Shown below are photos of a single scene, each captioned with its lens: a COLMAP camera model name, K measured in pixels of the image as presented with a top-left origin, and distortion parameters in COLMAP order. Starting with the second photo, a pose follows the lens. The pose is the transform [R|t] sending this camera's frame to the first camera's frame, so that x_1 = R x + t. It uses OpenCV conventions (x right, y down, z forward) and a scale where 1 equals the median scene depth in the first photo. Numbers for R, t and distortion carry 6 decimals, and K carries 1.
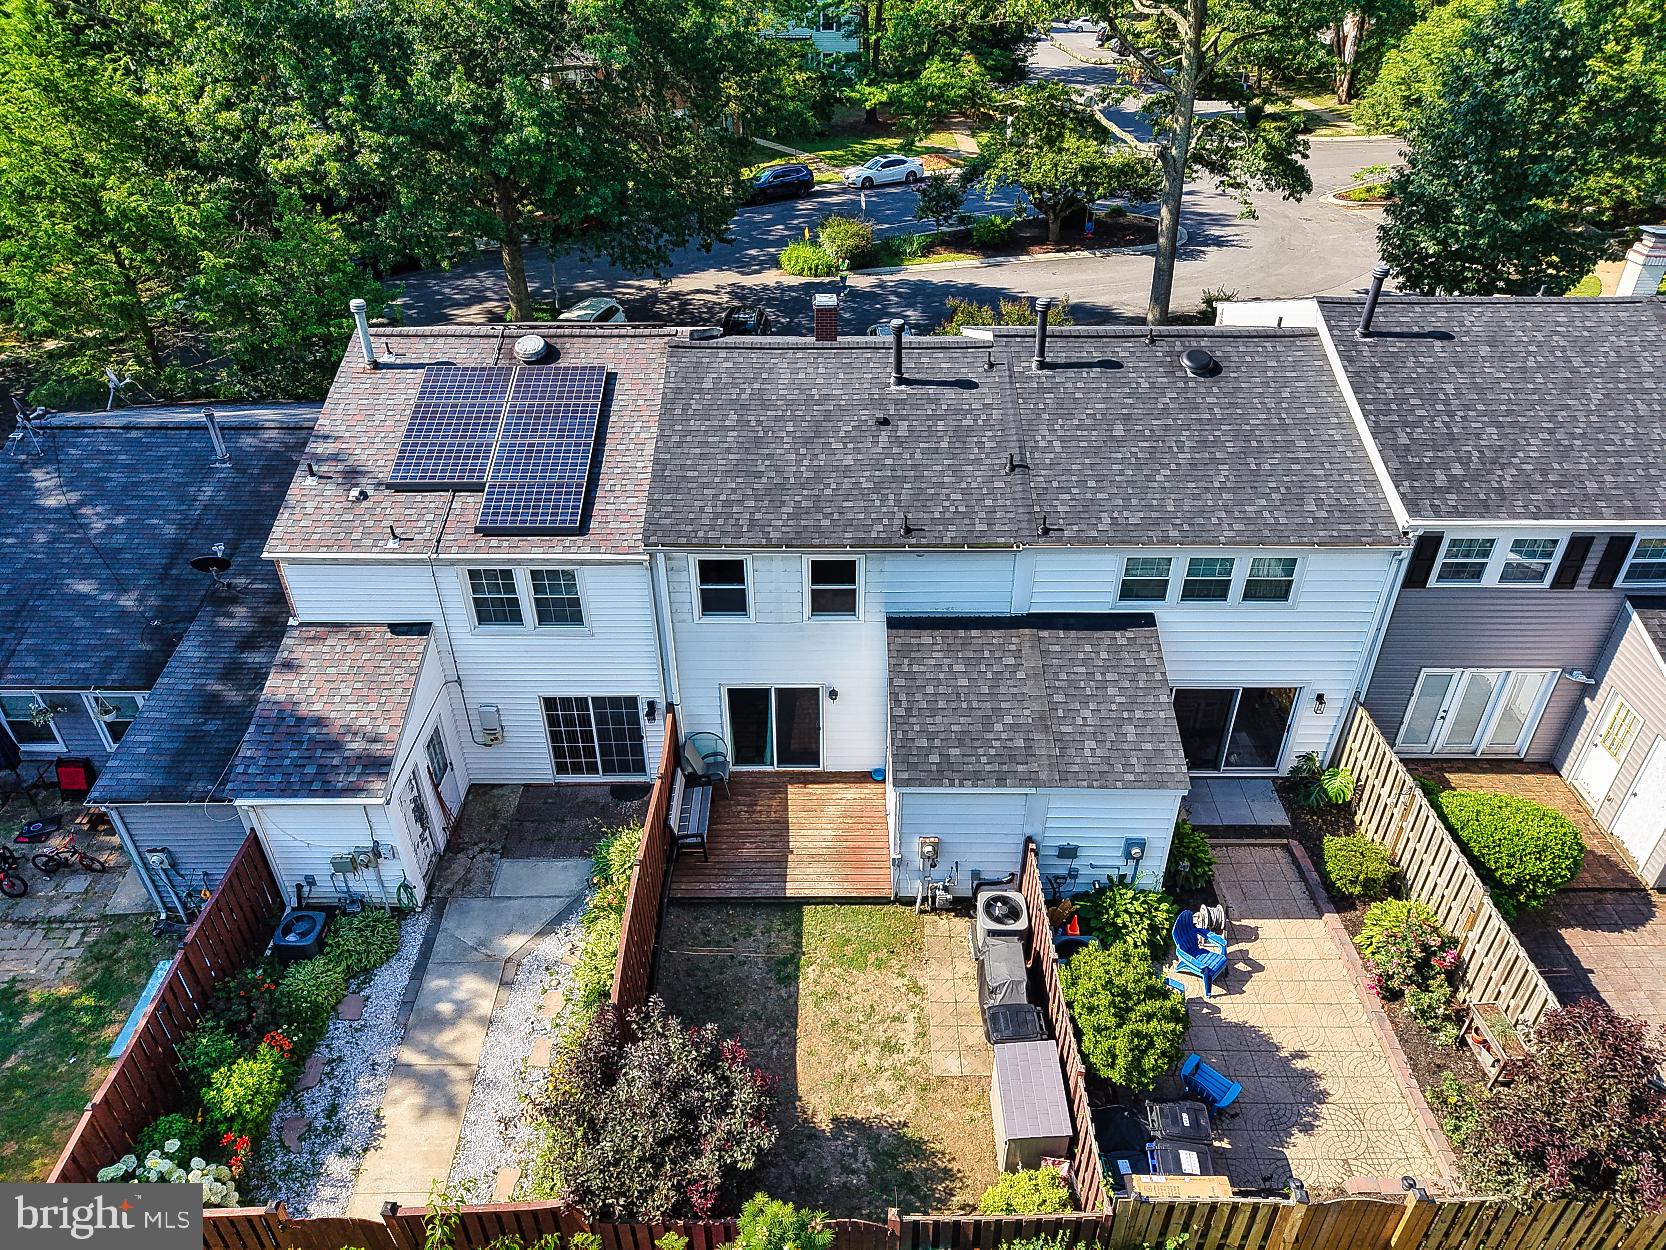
lens RADIAL K [[1108.4, 0, 833.0], [0, 1108.4, 625.0], [0, 0, 1]] dist [0.099804, -0.118282]
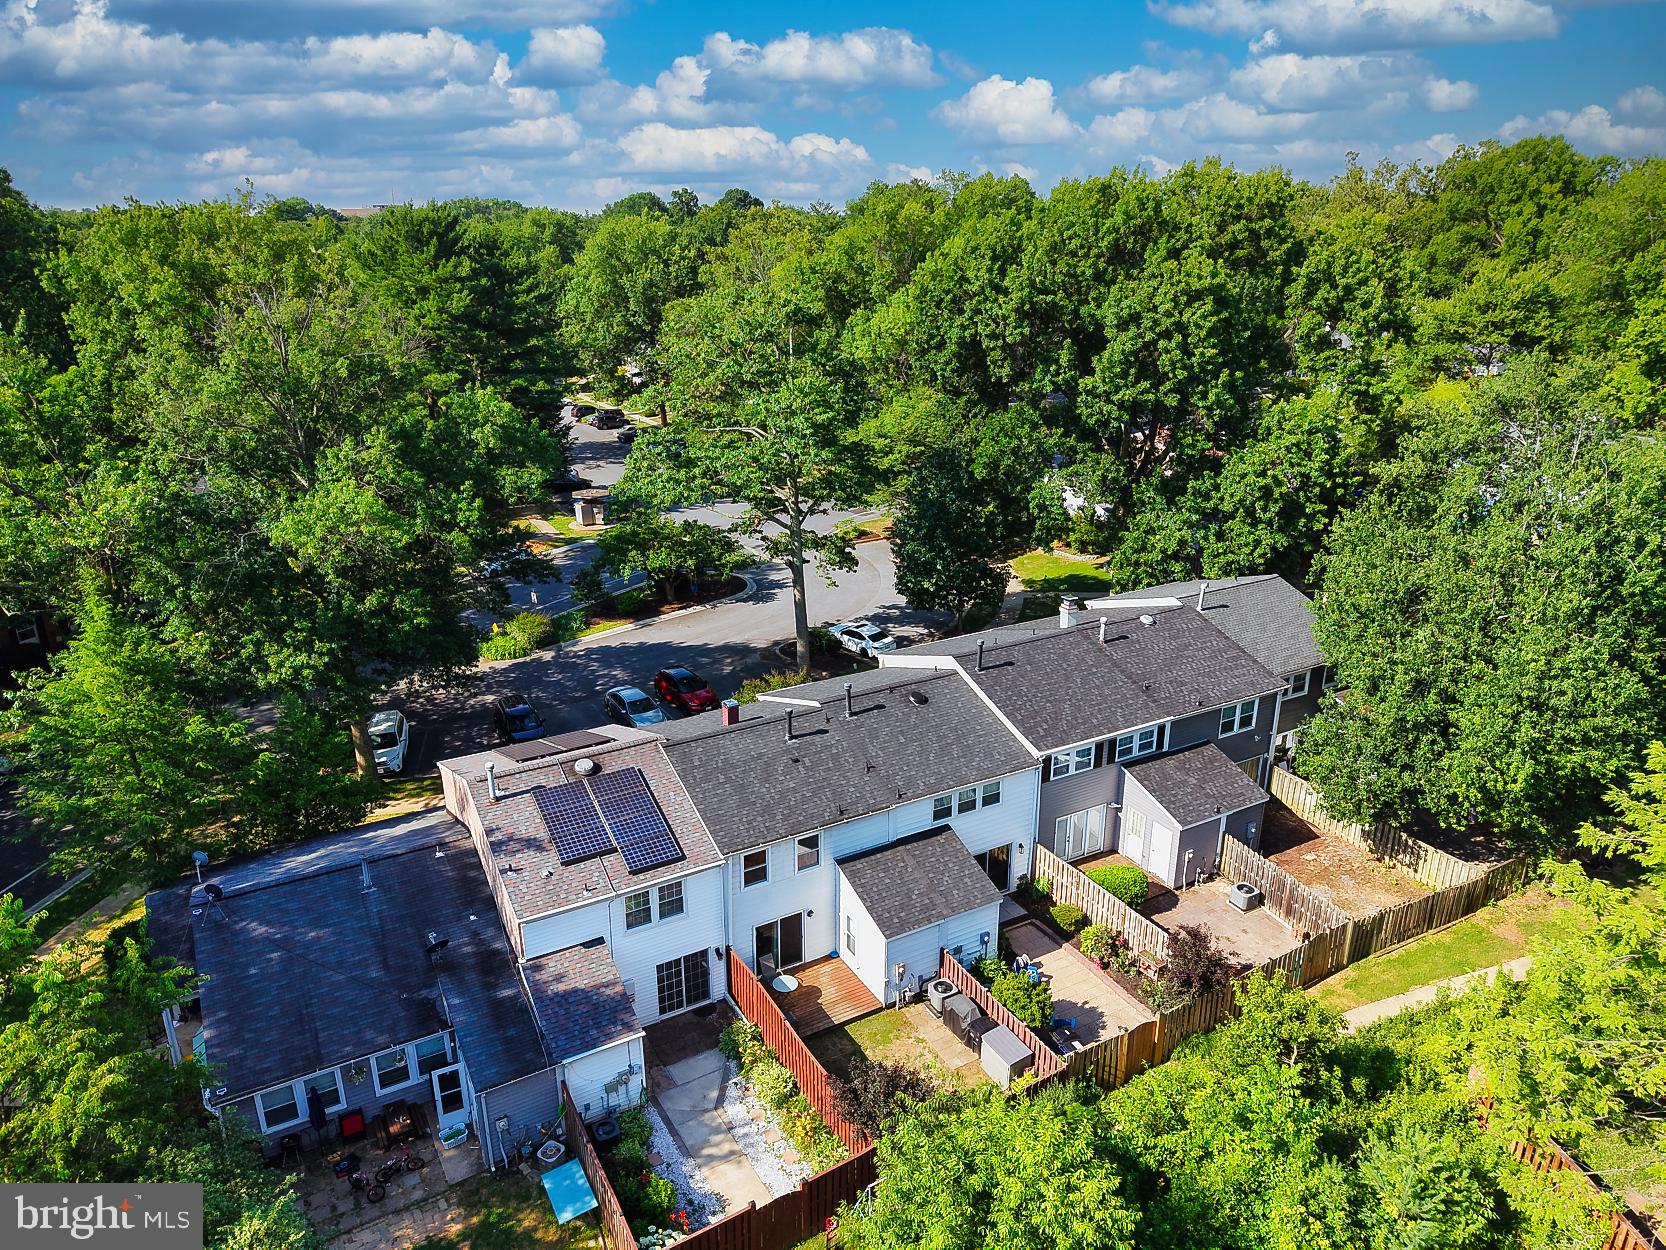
lens RADIAL K [[1108.4, 0, 833.0], [0, 1108.4, 625.0], [0, 0, 1]] dist [0.099804, -0.118282]
pose [[0.872550, -0.169359, 0.458229, -0.762712], [0.275300, 0.945327, -0.174834, -0.056179], [-0.403566, 0.278702, 0.871470, -0.775760]]
